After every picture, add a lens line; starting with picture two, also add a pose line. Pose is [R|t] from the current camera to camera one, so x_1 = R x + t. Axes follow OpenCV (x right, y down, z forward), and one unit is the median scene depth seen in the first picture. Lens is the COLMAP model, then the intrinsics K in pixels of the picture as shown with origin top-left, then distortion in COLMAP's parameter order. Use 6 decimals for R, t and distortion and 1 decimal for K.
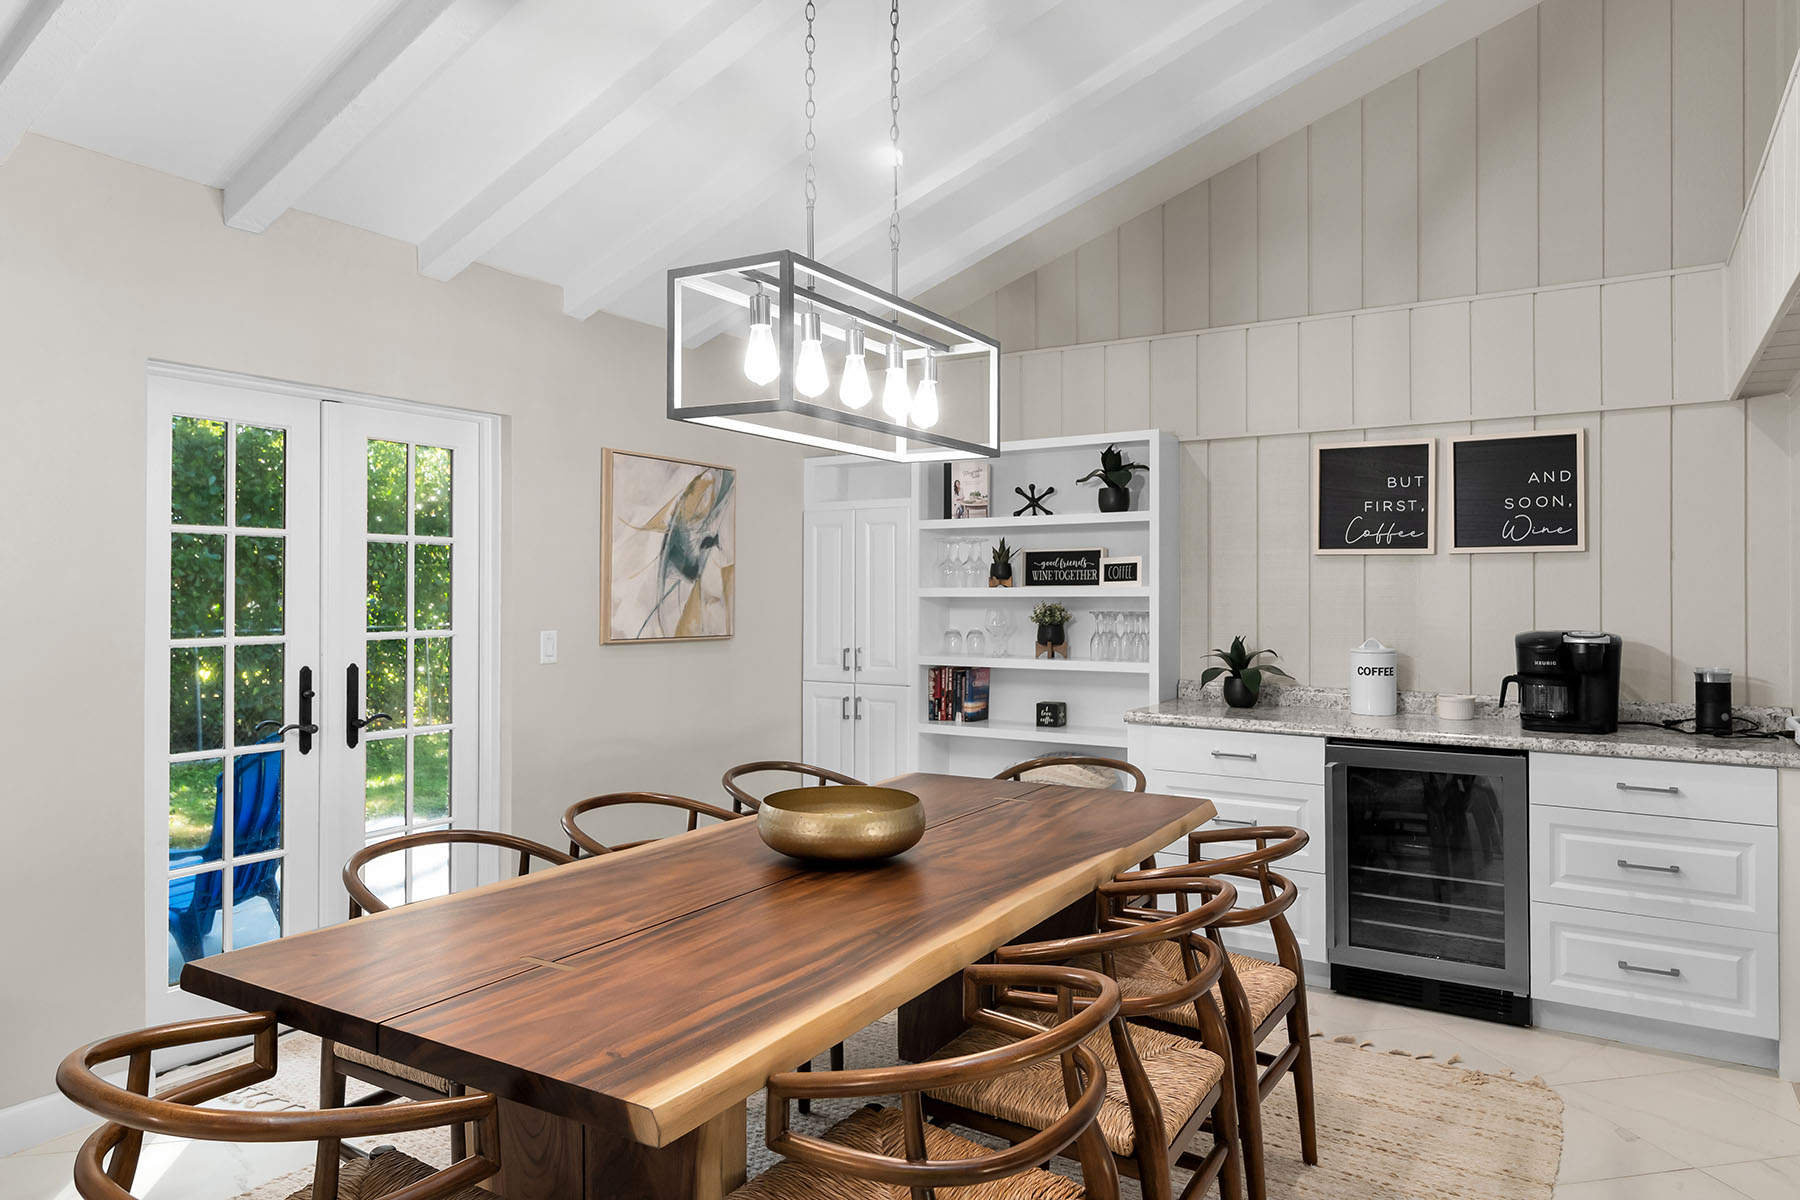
lens RADIAL K [[1125.6, 0, 900.0], [0, 1125.6, 600.0], [0, 0, 1]] dist [0.002796, -0.000528]
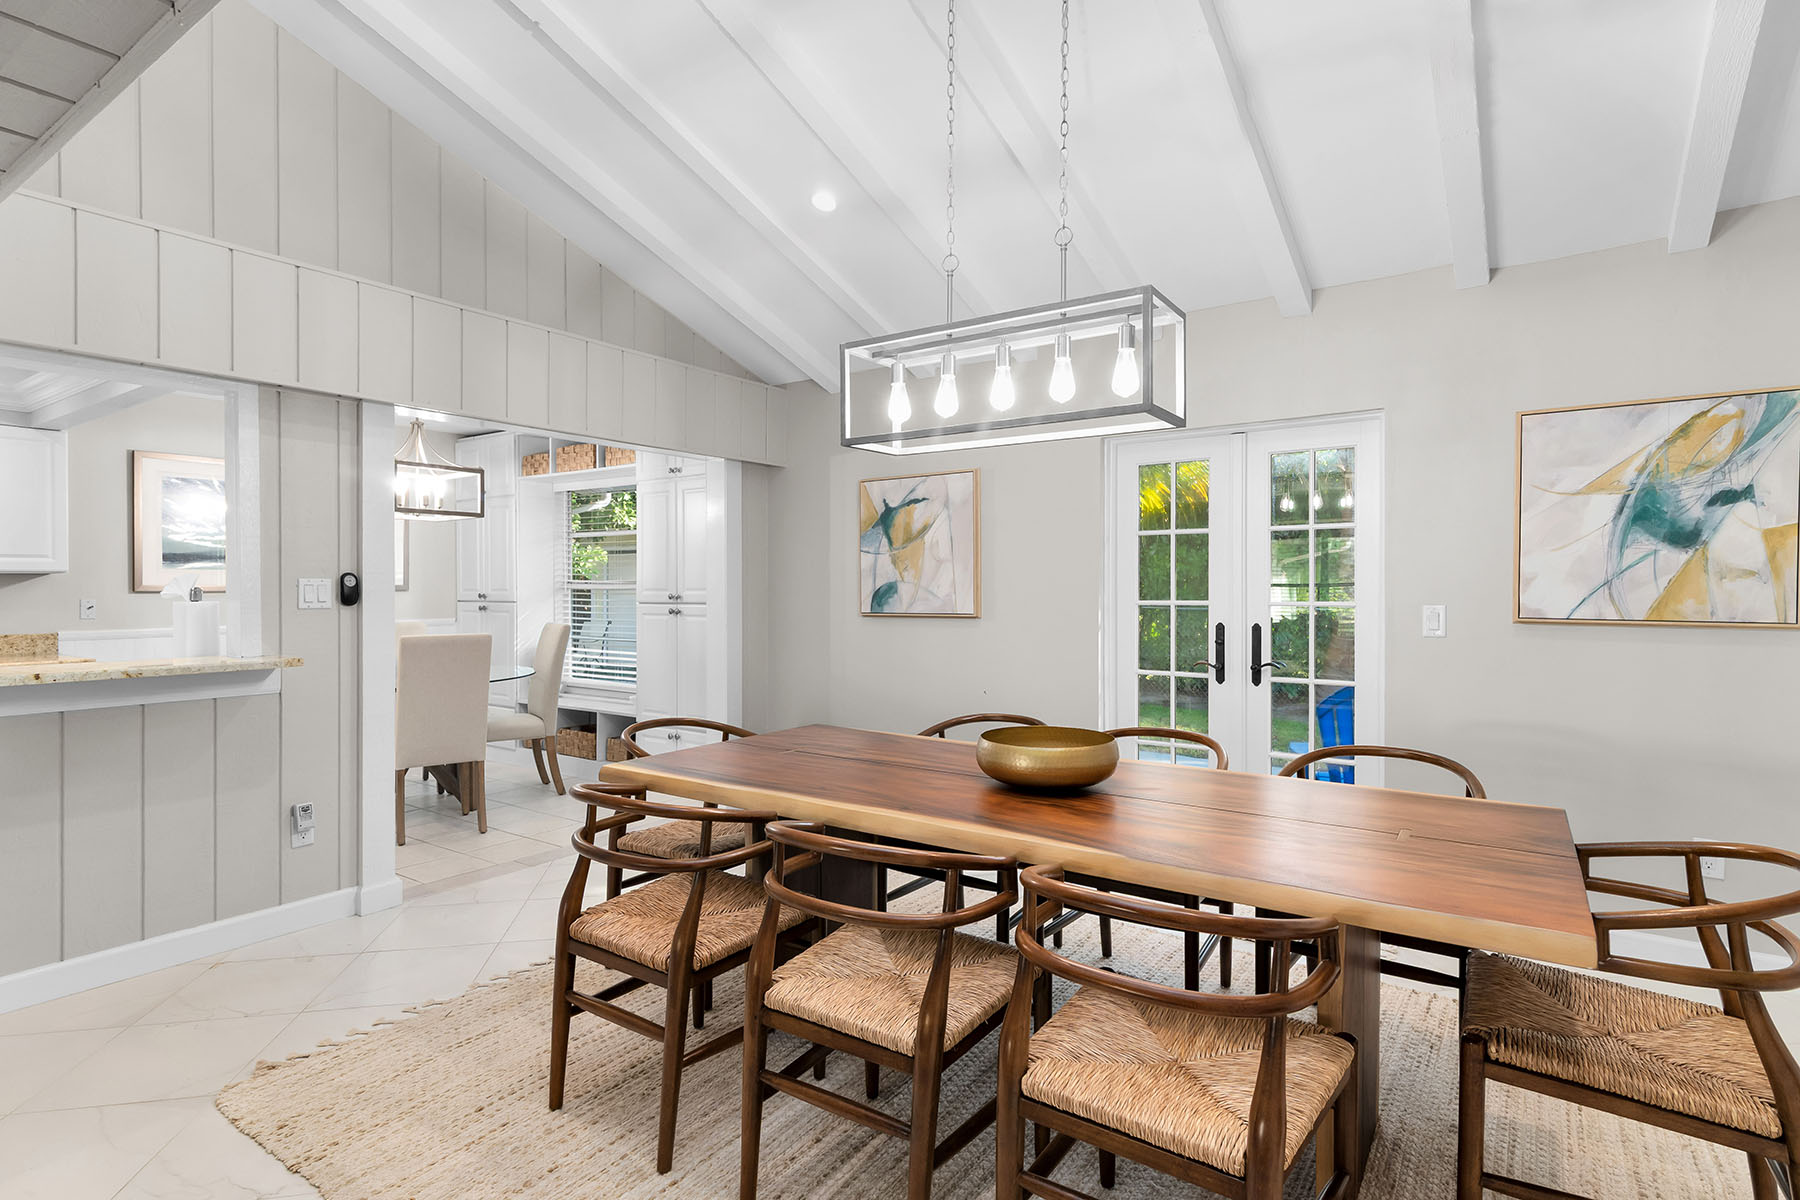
lens RADIAL K [[927.6, 0, 900.0], [0, 927.6, 600.0], [0, 0, 1]] dist [0.004446, 0.000625]
pose [[-0.087156, 0.010840, -0.996136, 0.548430], [-0.006301, 0.999915, 0.011432, 0.014989], [0.996175, 0.007273, -0.087080, 0.556212]]
